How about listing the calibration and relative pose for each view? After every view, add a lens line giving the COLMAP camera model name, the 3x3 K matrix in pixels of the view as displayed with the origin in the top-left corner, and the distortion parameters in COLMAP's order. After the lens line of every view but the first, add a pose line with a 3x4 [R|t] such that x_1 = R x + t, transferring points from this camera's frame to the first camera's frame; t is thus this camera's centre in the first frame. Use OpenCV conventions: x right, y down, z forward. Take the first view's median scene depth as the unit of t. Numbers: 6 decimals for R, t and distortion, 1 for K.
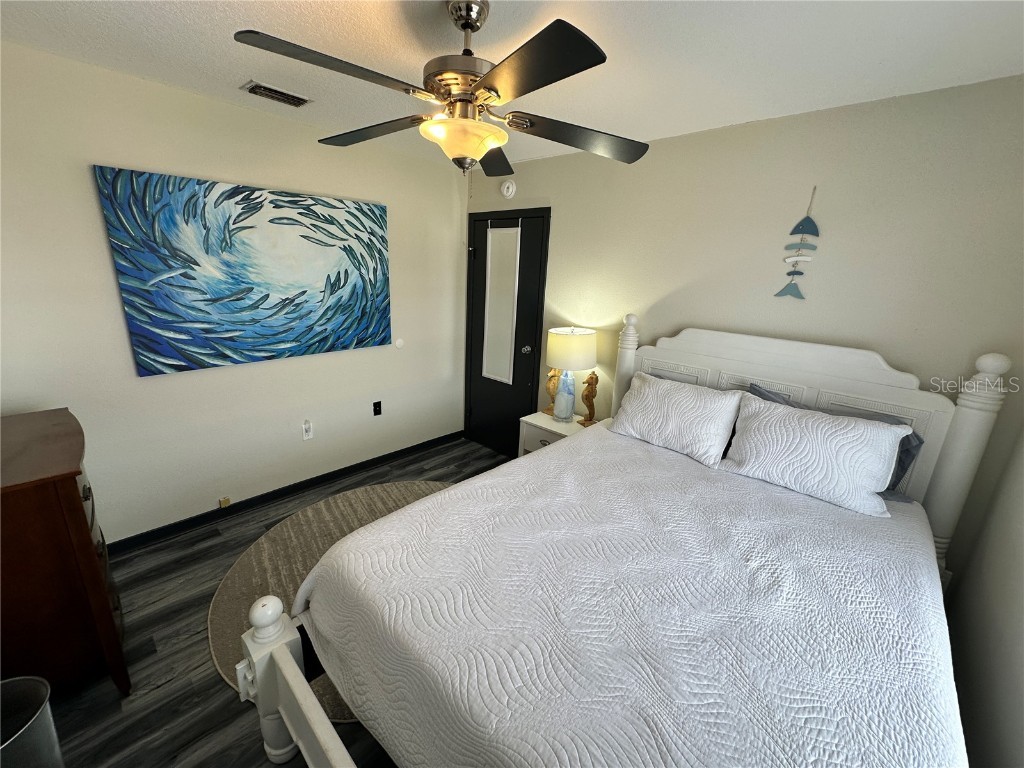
lens RADIAL K [[409.1, 0, 511.0], [0, 409.1, 382.7], [0, 0, 1]] dist [-0.001409, 0.000042]
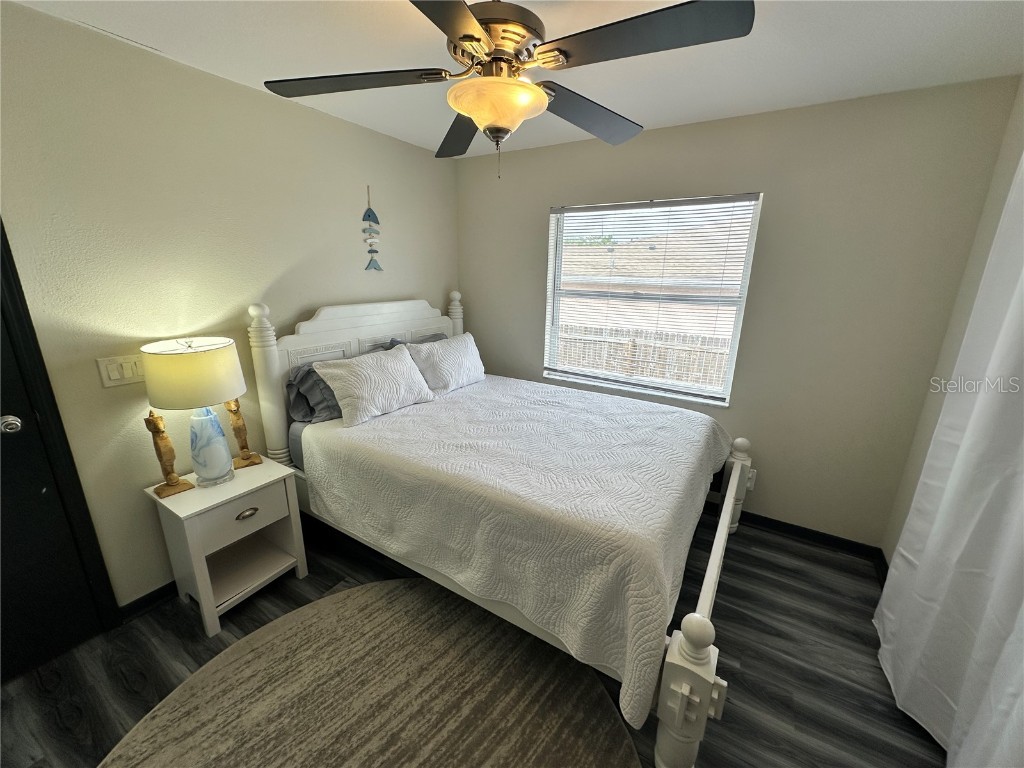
lens RADIAL K [[409.1, 0, 511.0], [0, 409.1, 382.7], [0, 0, 1]] dist [-0.001409, 0.000042]
pose [[-0.172707, -0.318015, 0.932222, -0.744356], [0.234537, 0.905944, 0.352502, -0.244759], [-0.956642, 0.279520, -0.081876, 0.799492]]
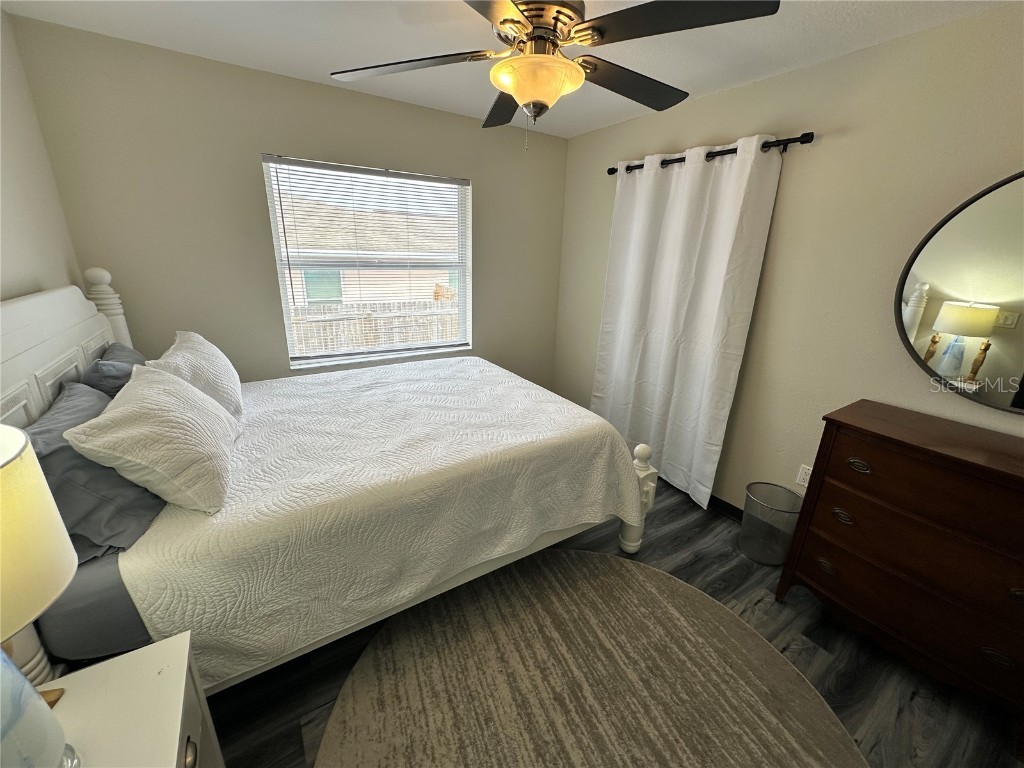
lens RADIAL K [[409.1, 0, 511.0], [0, 409.1, 382.7], [0, 0, 1]] dist [-0.001409, 0.000042]
pose [[-0.962225, -0.159364, 0.220740, -0.243680], [-0.011772, 0.834377, 0.551069, -0.362369], [-0.272001, 0.527654, -0.804734, 1.412583]]
